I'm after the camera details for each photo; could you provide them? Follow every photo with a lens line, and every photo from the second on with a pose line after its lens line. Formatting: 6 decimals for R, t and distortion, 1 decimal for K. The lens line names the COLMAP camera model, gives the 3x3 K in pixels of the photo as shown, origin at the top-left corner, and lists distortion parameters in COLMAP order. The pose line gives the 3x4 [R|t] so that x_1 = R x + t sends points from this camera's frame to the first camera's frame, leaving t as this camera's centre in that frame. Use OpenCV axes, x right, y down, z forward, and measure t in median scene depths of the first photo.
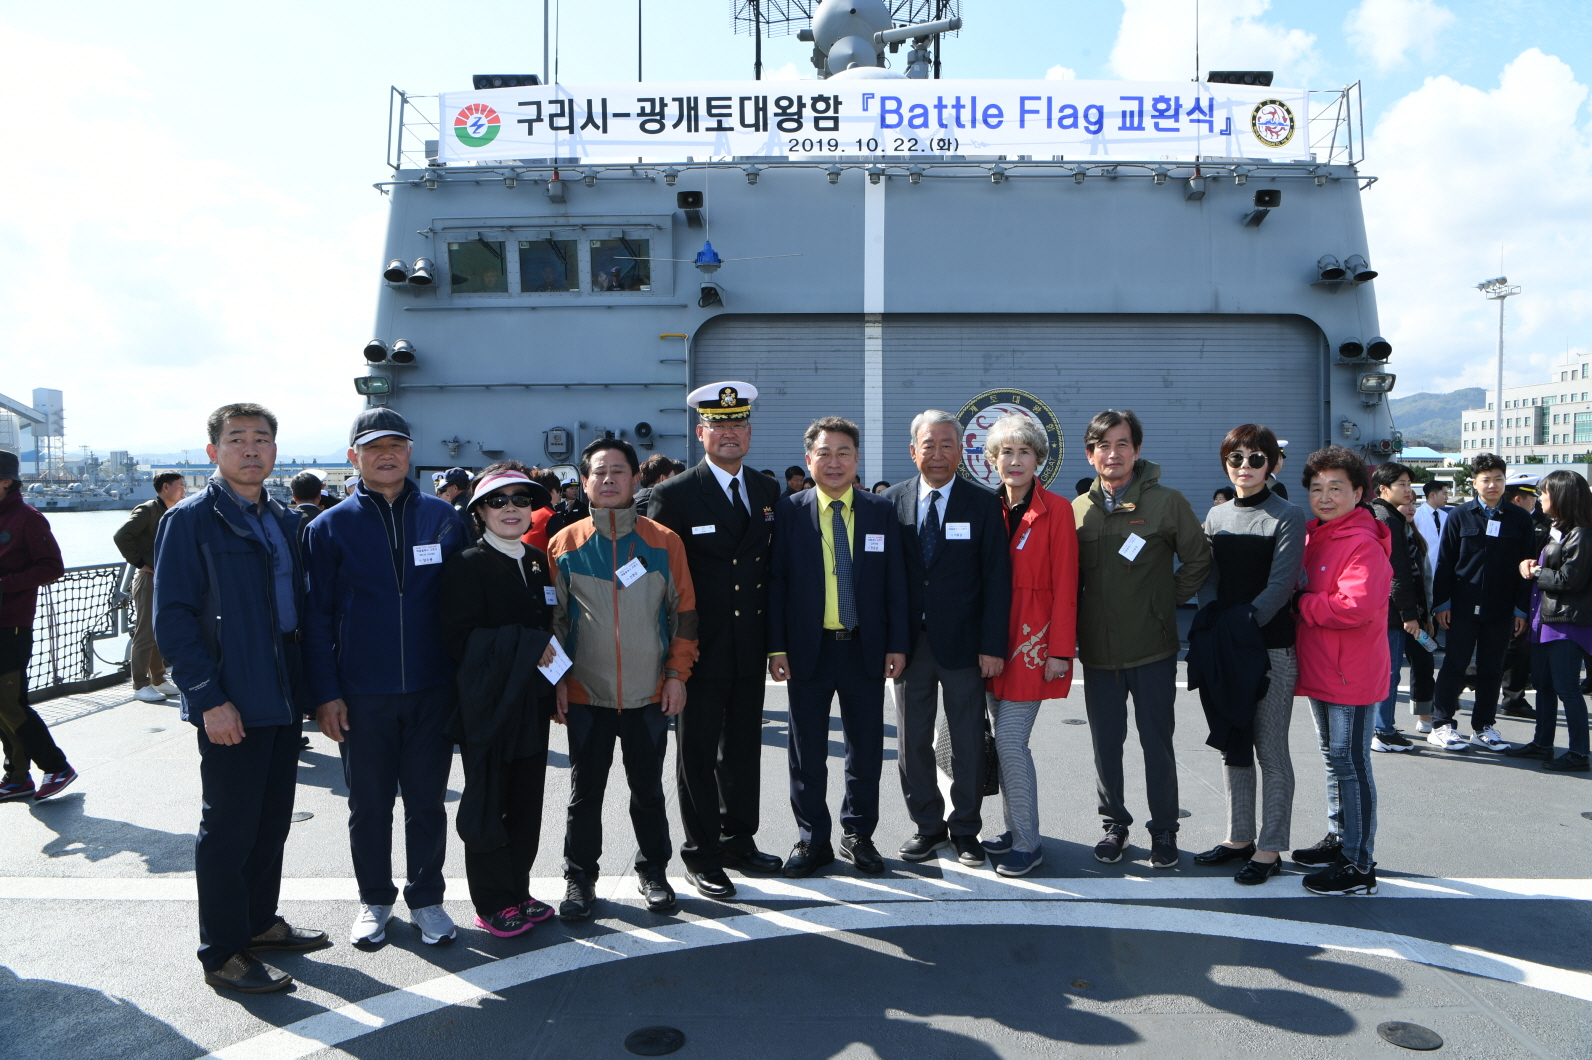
lens RADIAL K [[1109.9, 0, 805.2], [0, 1109.9, 555.0], [0, 0, 1]] dist [-0.072714, 0.009878]
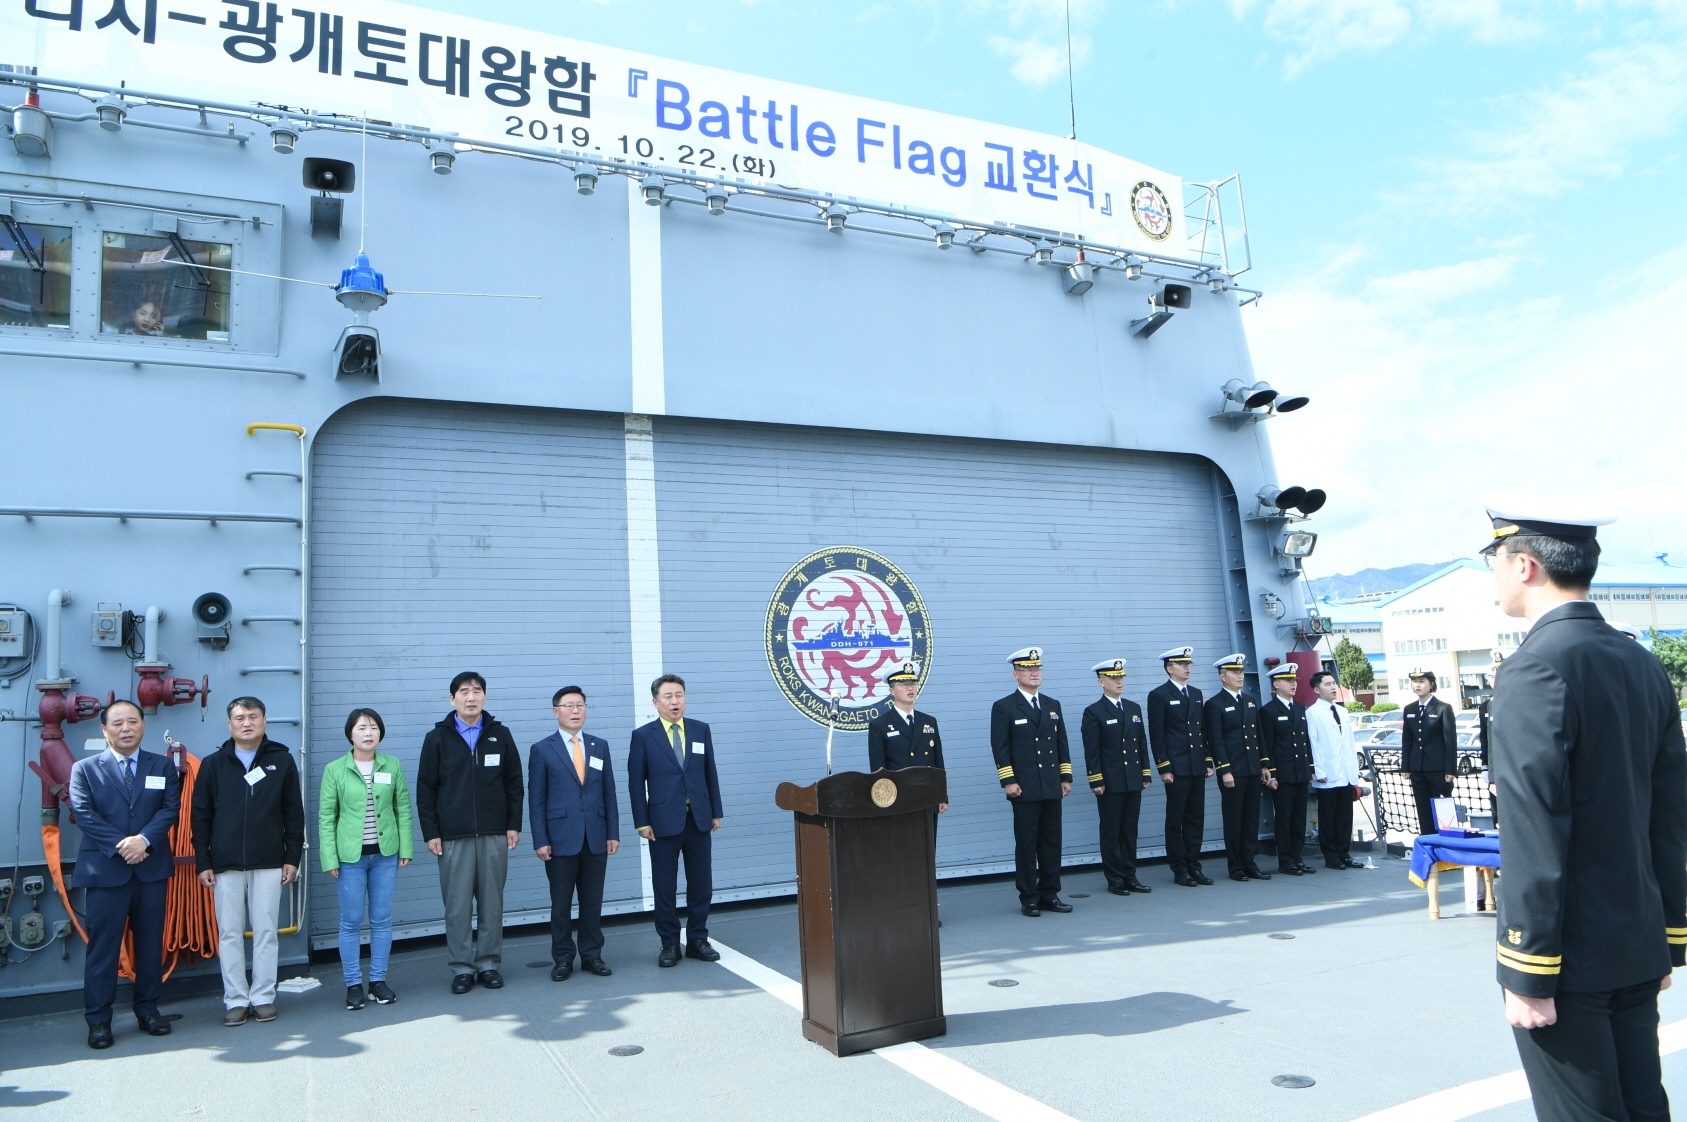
lens RADIAL K [[1176.1, 0, 874.0], [0, 1176.1, 563.5], [0, 0, 1]] dist [-0.072714, 0.009878]
pose [[0.884127, 0.017946, 0.466902, -0.122742], [0.068893, 0.983334, -0.168252, -0.026396], [-0.462140, 0.180923, 0.868155, 0.413128]]
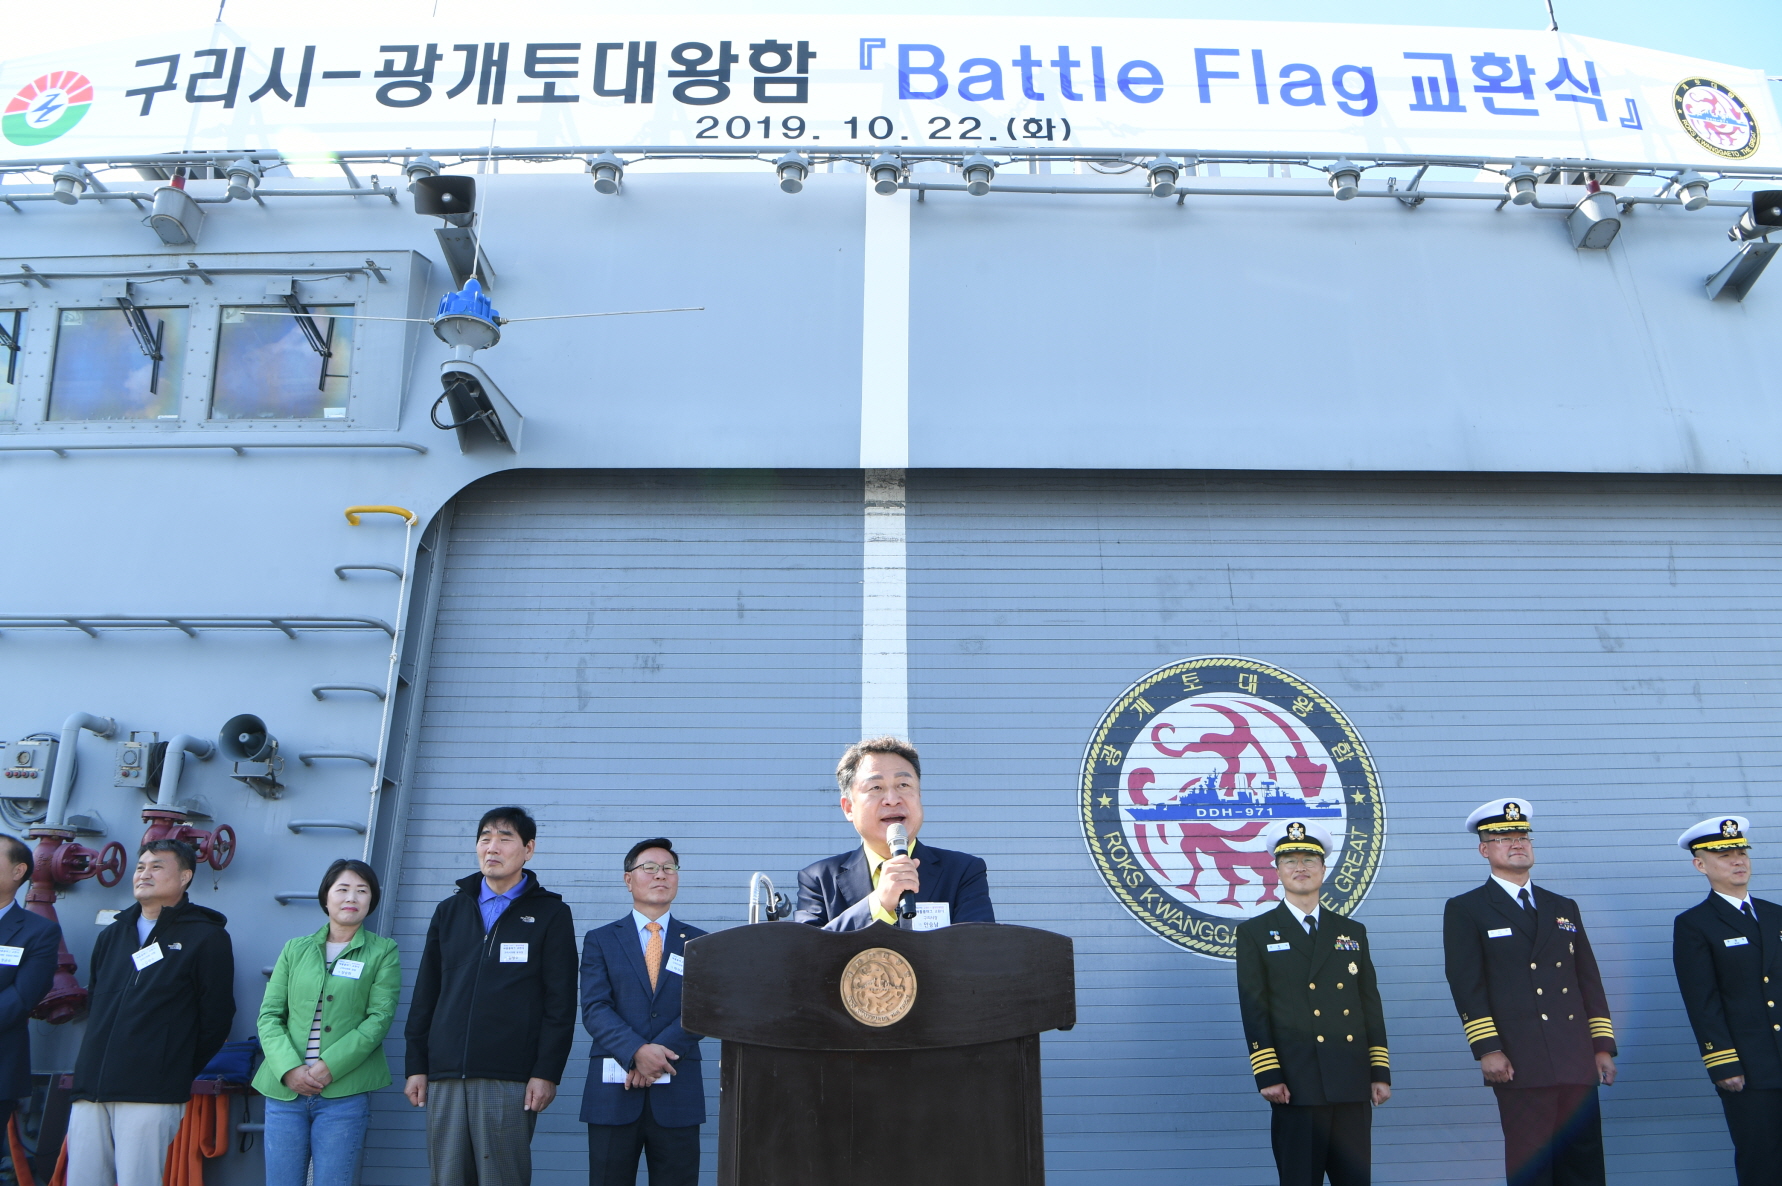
lens RADIAL K [[1242.4, 0, 904.0], [0, 1242.4, 587.8], [0, 0, 1]] dist [-0.072714, 0.009878]
pose [[0.999432, 0.009164, 0.032443, 0.055076], [0.004024, 0.923041, -0.384680, -0.003634], [-0.033472, 0.384592, 0.922480, 0.596600]]
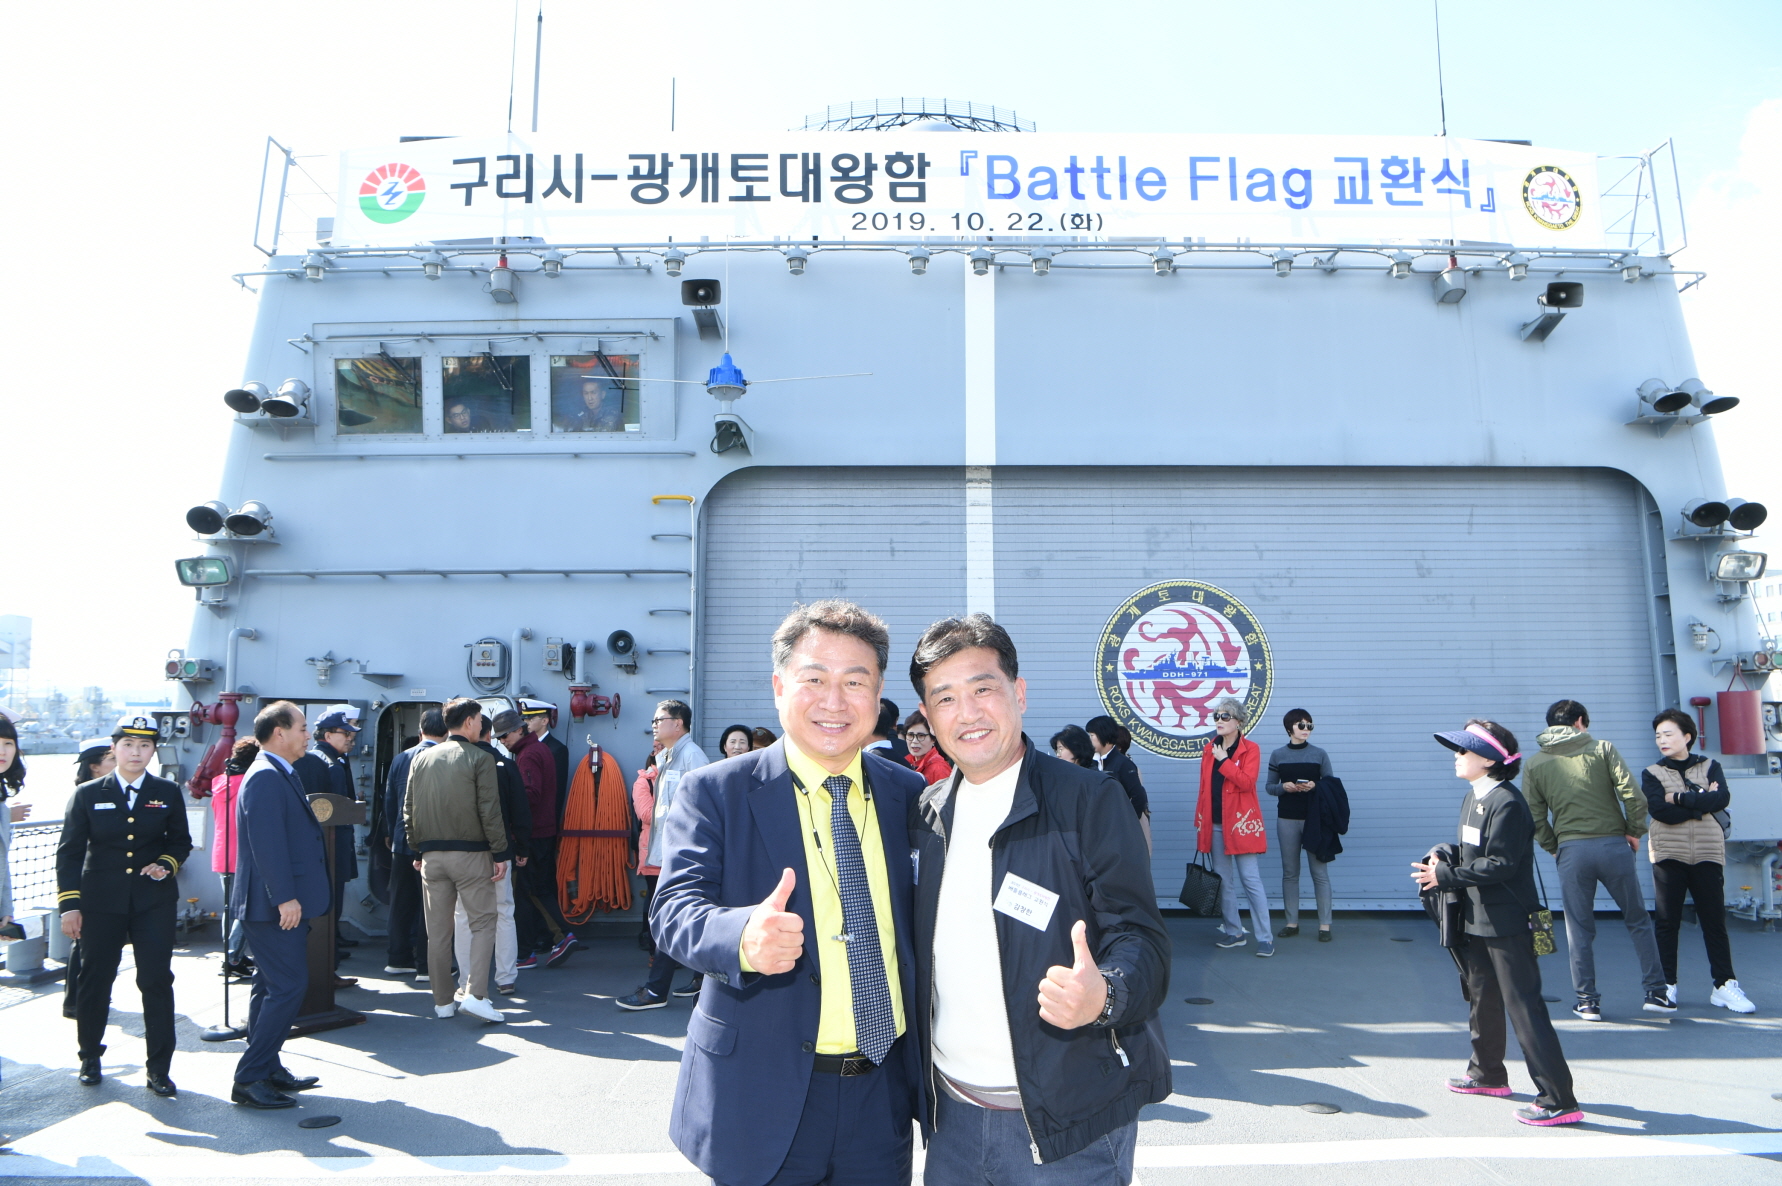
lens RADIAL K [[1242.4, 0, 902.8], [0, 1242.4, 606.7], [0, 0, 1]] dist [-0.072714, 0.009878]
pose [[0.999607, 0.000496, 0.028017, -0.004614], [0.004012, 0.987008, -0.160620, -0.017989], [-0.027732, 0.160669, 0.986619, 0.287558]]
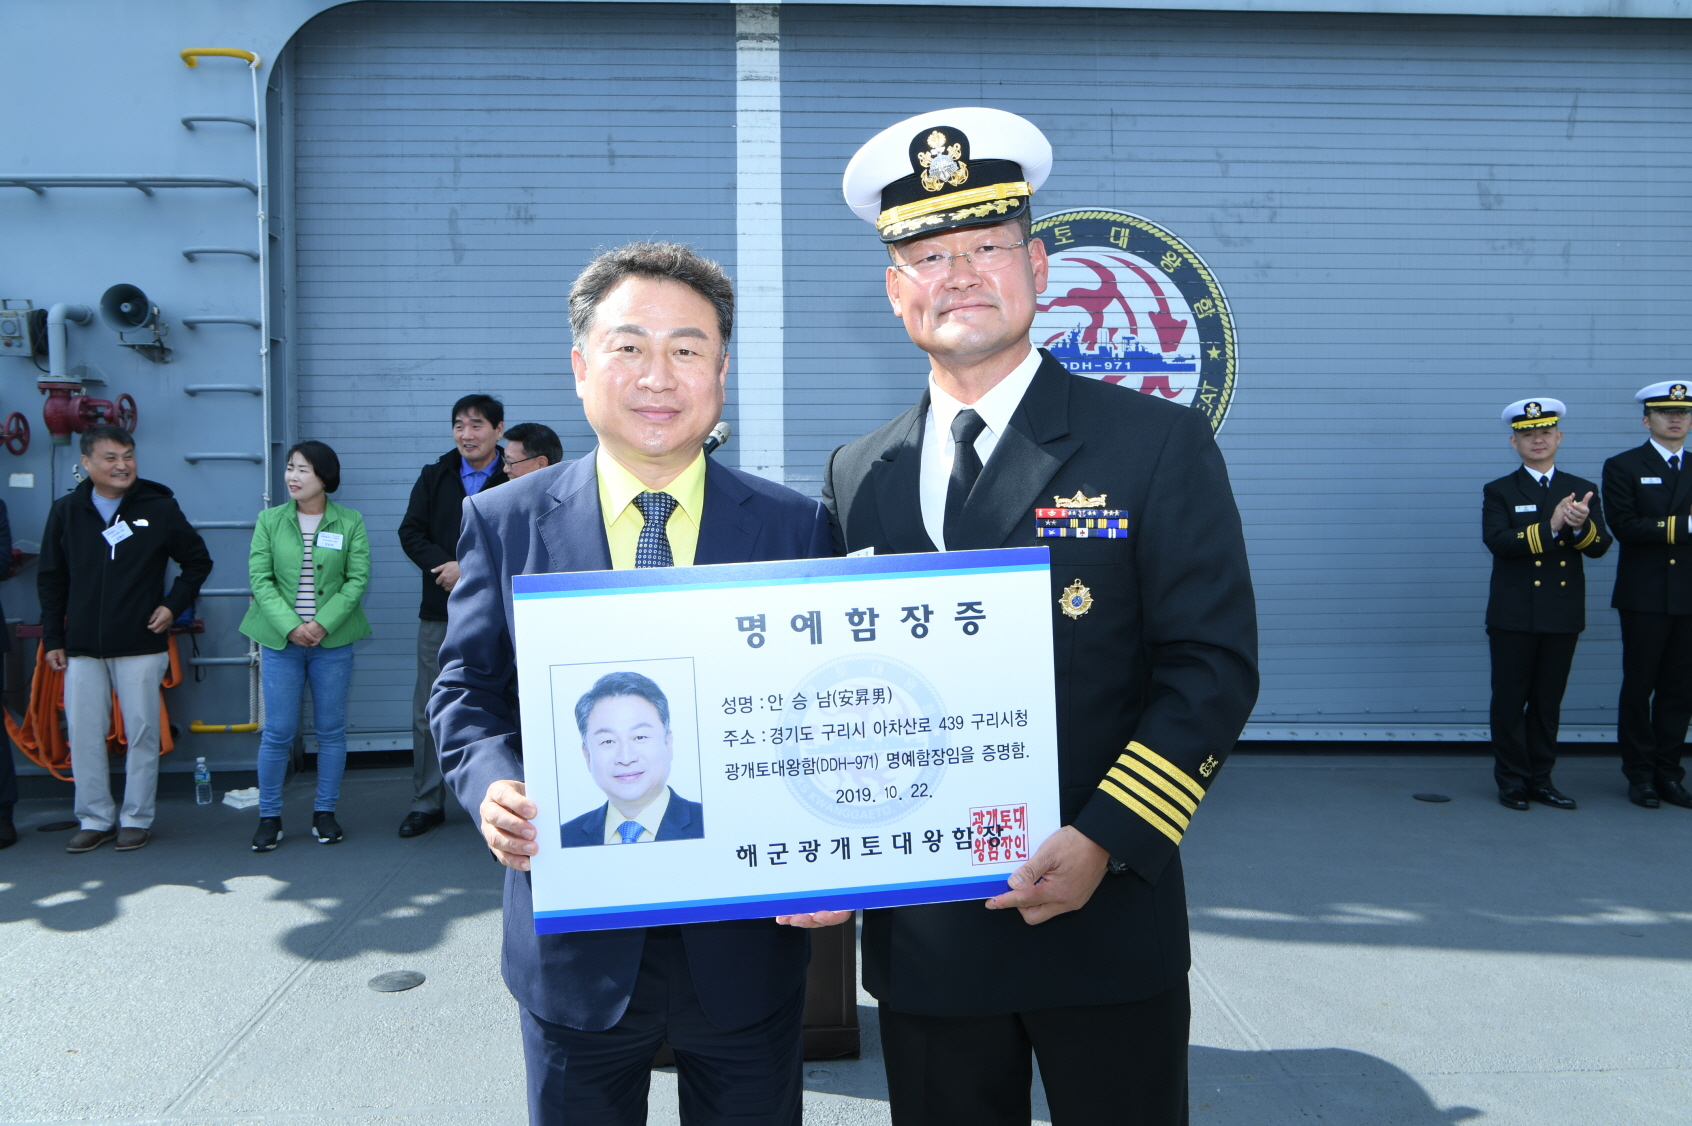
lens RADIAL K [[1366.1, 0, 858.1], [0, 1366.1, 585.6], [0, 0, 1]] dist [-0.047975, 0.035707]
pose [[0.997578, -0.009037, 0.068962, 0.063452], [0.007896, 0.999828, 0.016794, -0.024818], [-0.069102, -0.016209, 0.997478, 0.526168]]
